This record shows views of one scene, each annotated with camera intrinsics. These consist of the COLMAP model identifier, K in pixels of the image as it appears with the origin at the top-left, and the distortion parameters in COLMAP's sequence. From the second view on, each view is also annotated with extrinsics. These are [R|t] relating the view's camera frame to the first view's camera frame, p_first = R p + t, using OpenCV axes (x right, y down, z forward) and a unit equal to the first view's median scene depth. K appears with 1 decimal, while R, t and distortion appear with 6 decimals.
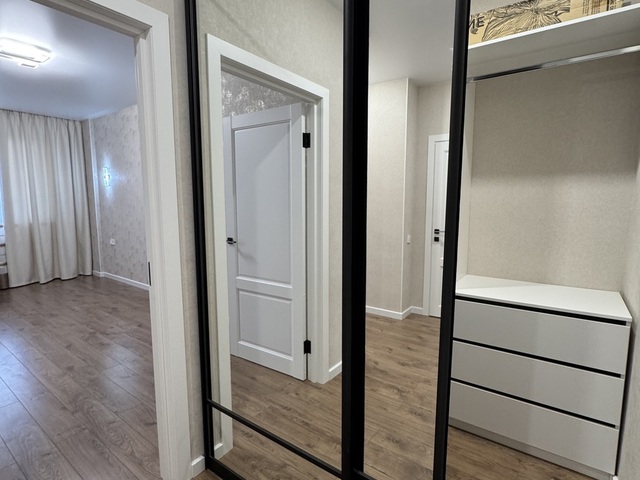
lens RADIAL K [[339.9, 0, 320.0], [0, 339.9, 240.0], [0, 0, 1]] dist [-0.006425, -0.000105]
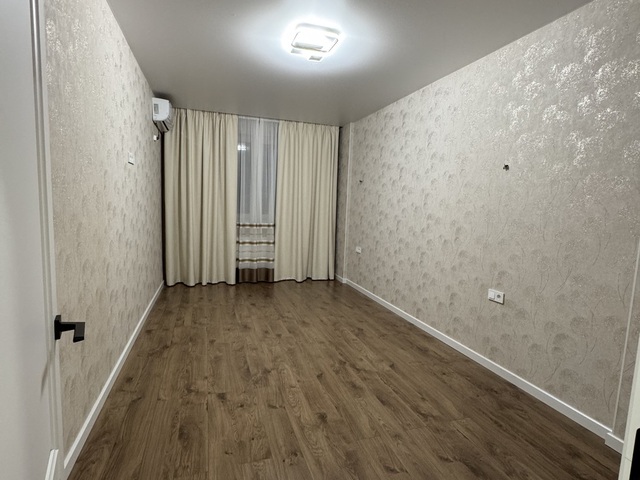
lens RADIAL K [[339.9, 0, 320.0], [0, 339.9, 240.0], [0, 0, 1]] dist [-0.006425, -0.000105]
pose [[0.815684, 0.091927, -0.571147, -0.175781], [-0.103597, 0.994545, 0.012122, -0.023850], [0.569146, 0.049281, 0.820758, 0.172383]]
